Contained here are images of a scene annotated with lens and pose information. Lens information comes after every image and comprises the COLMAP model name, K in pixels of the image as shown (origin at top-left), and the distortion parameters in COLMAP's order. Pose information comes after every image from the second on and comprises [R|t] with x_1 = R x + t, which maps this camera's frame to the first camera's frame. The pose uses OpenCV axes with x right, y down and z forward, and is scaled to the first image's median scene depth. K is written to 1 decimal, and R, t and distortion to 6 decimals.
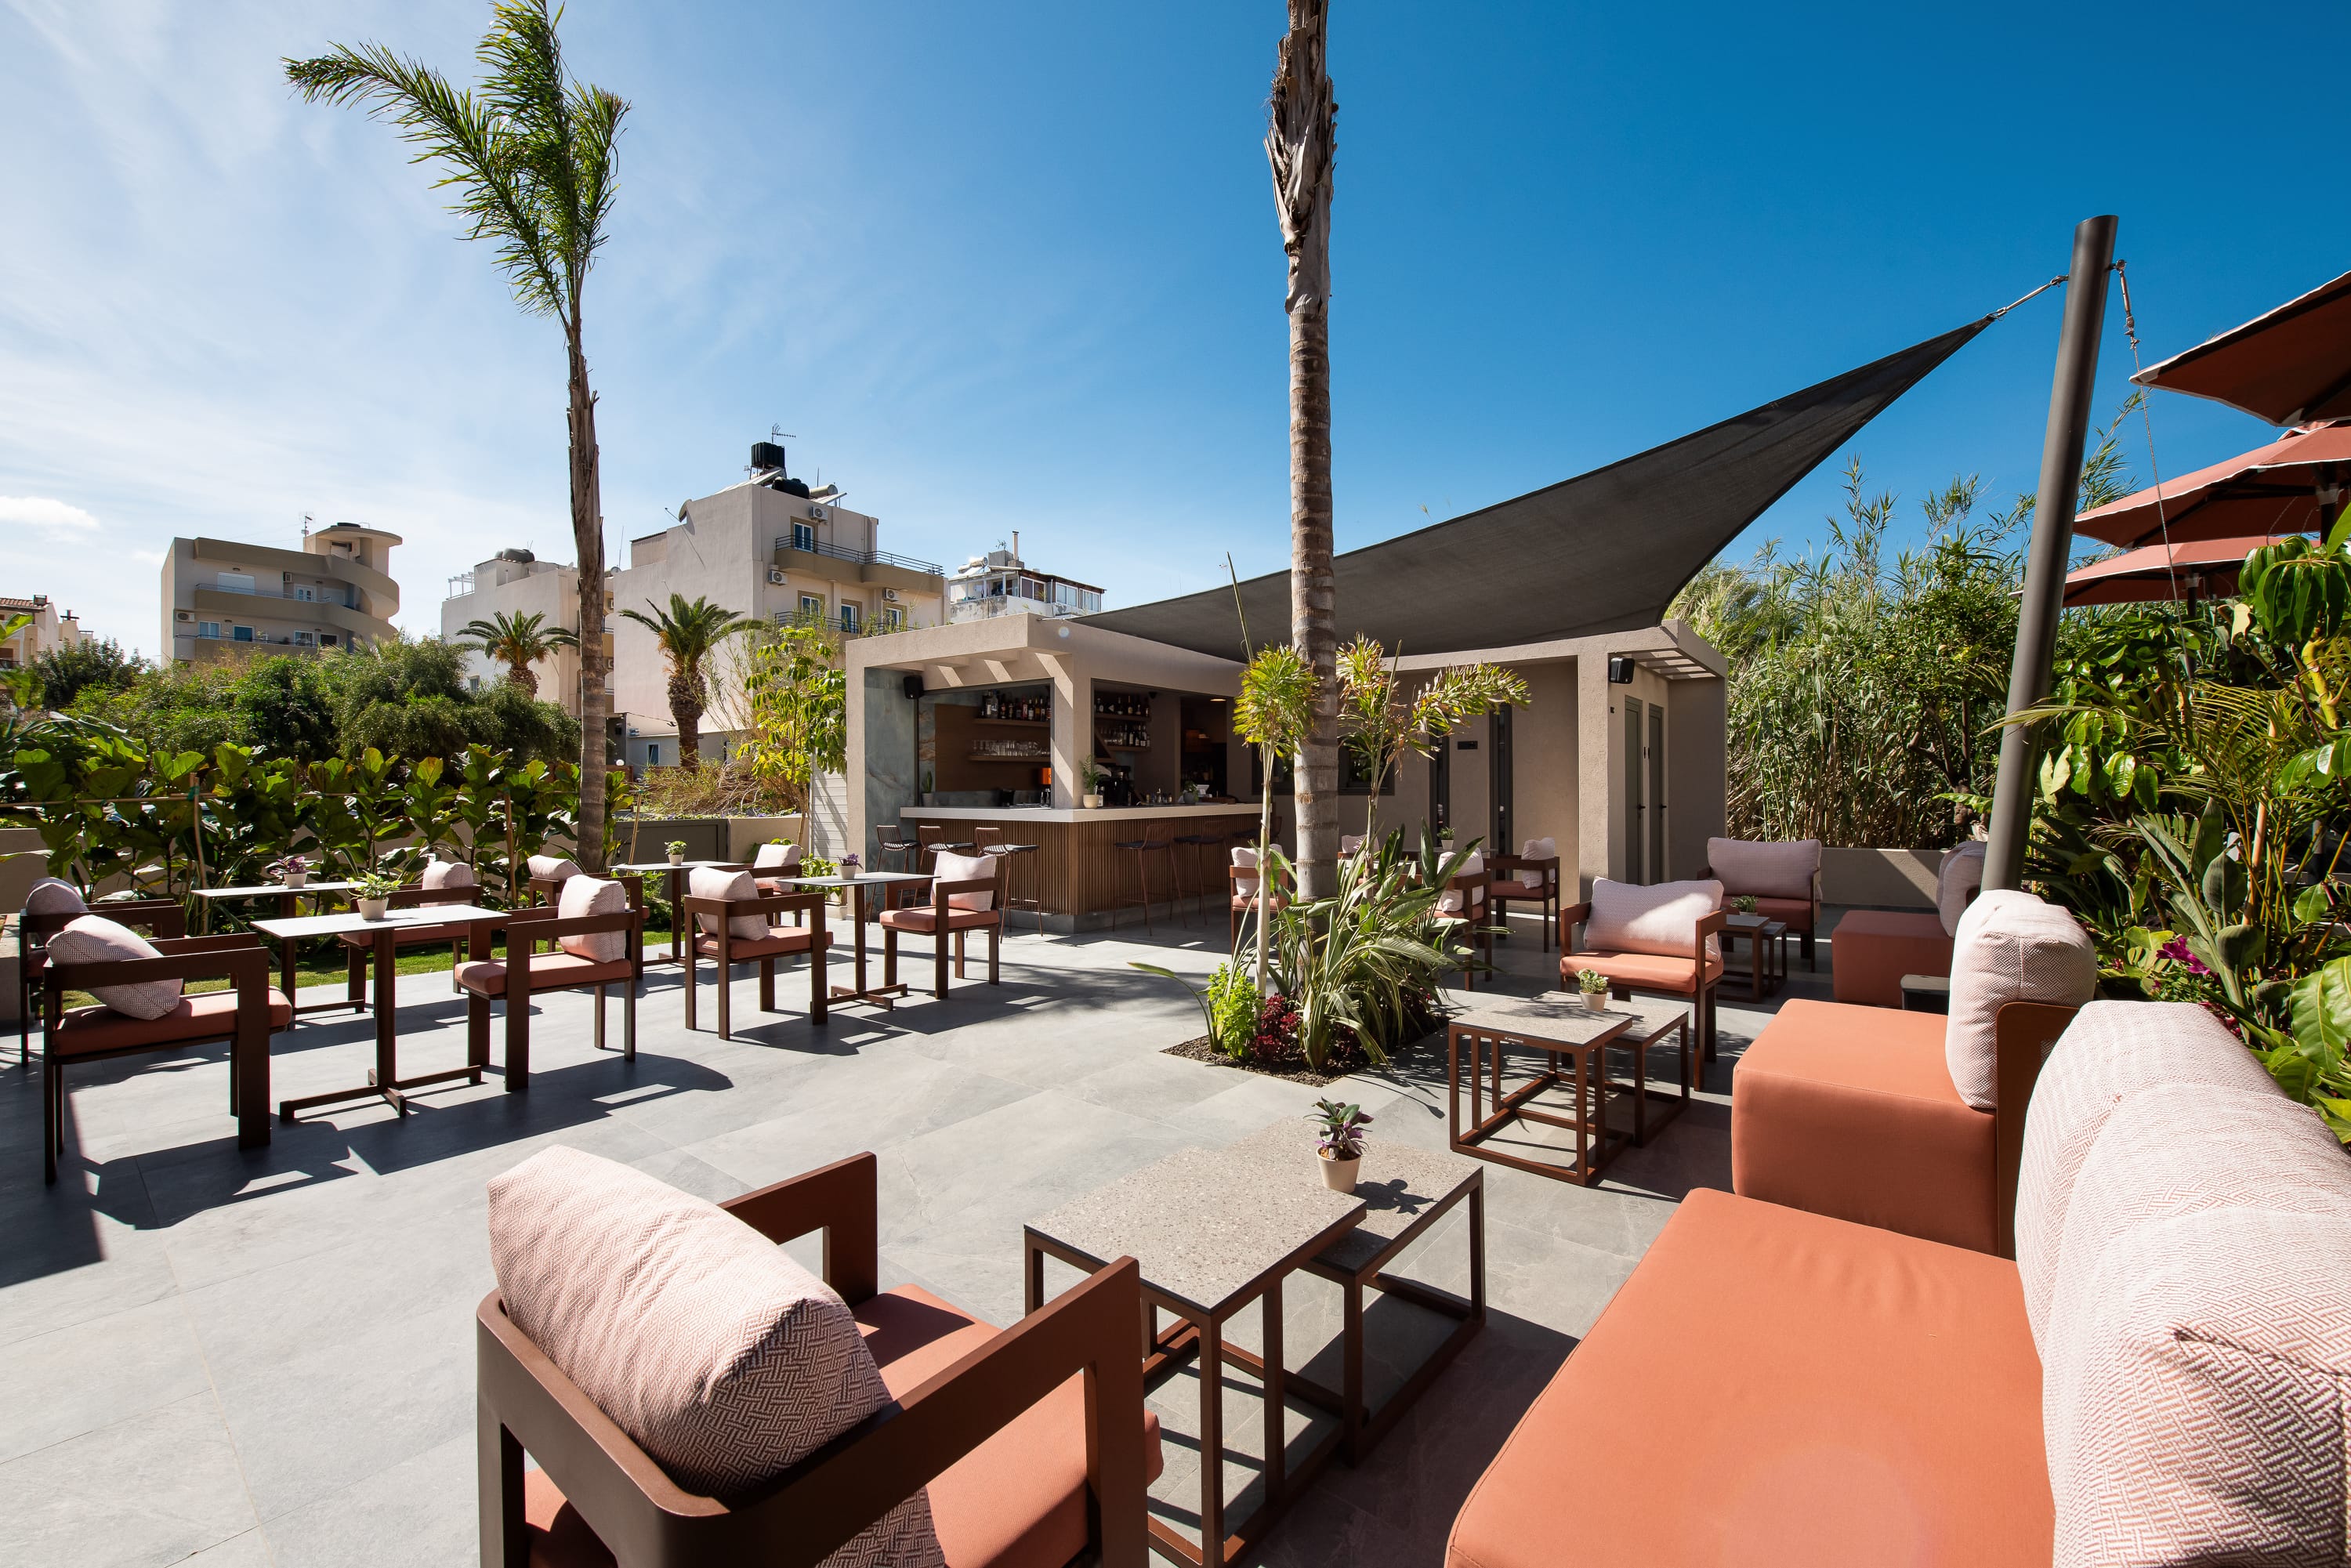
lens RADIAL K [[909.8, 0, 1175.1], [0, 909.8, 787.2], [0, 0, 1]] dist [0.001854, -0.001192]
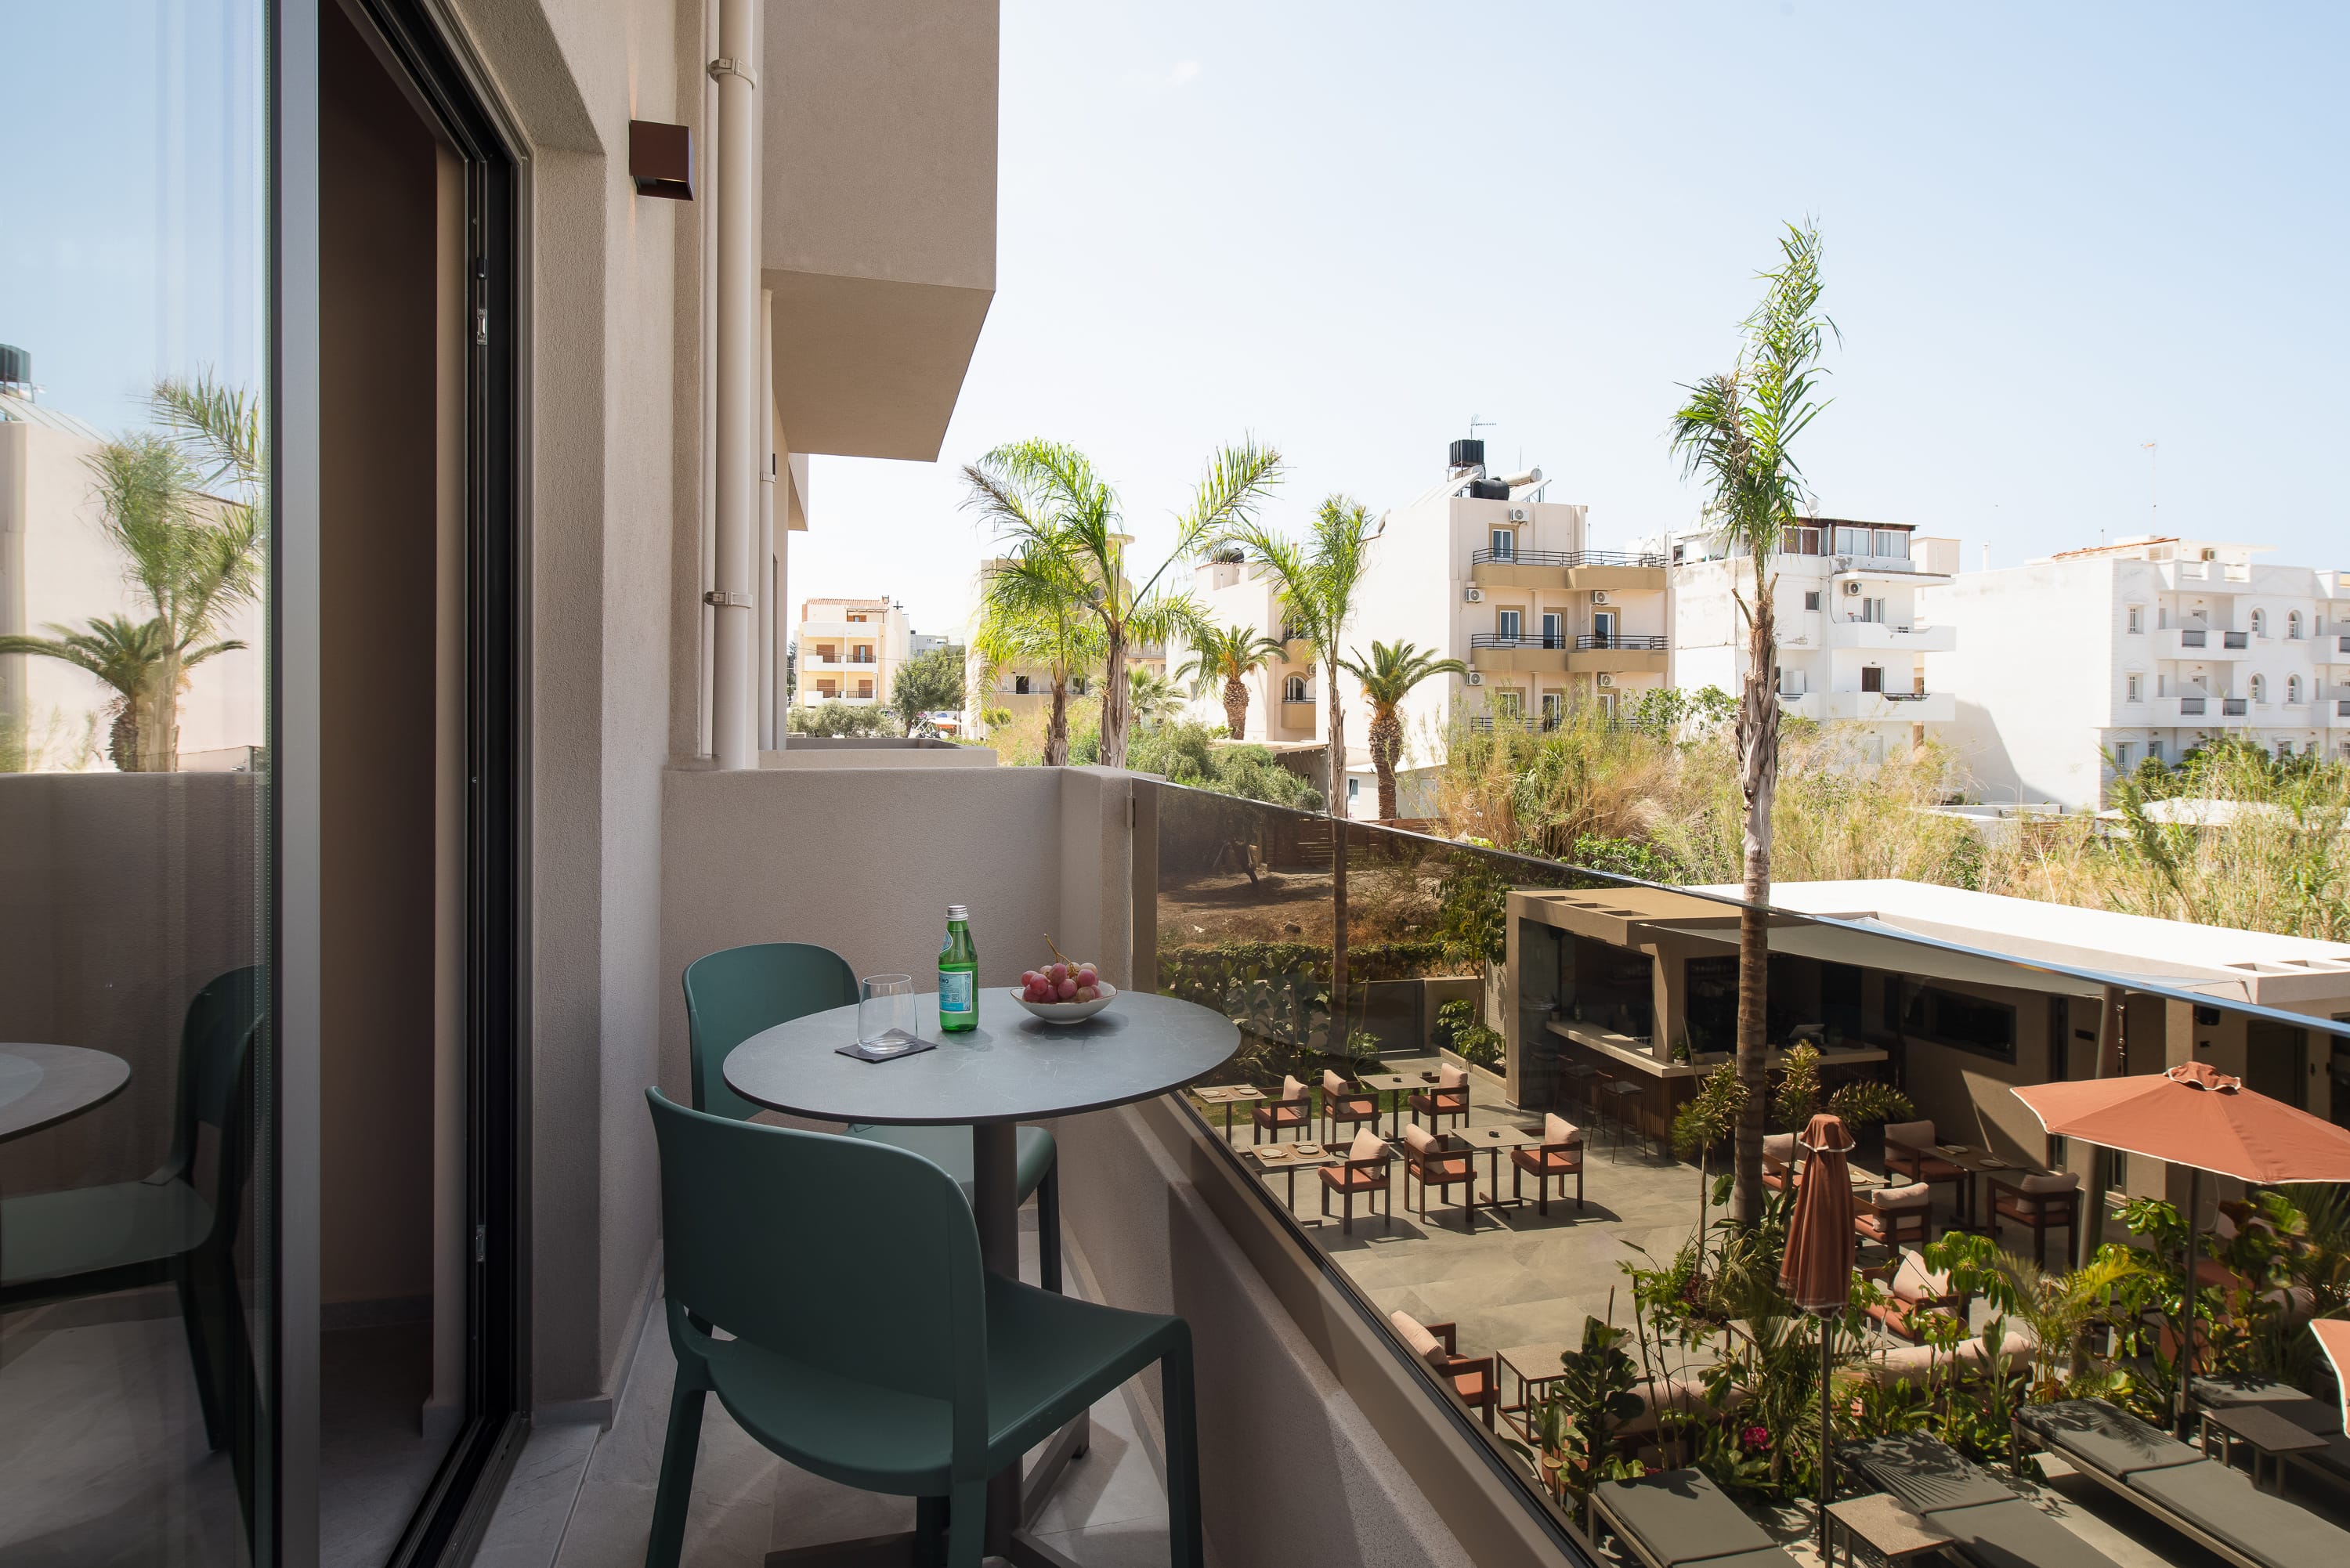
lens RADIAL K [[1273.2, 0, 1223.4], [0, 1273.2, 746.7], [0, 0, 1]] dist [0.016698, 0.000325]
pose [[0.819044, 0.015261, -0.573528, 0.345057], [-0.007491, 0.999845, 0.015906, -0.379565], [0.573682, -0.008732, 0.819032, -0.719285]]
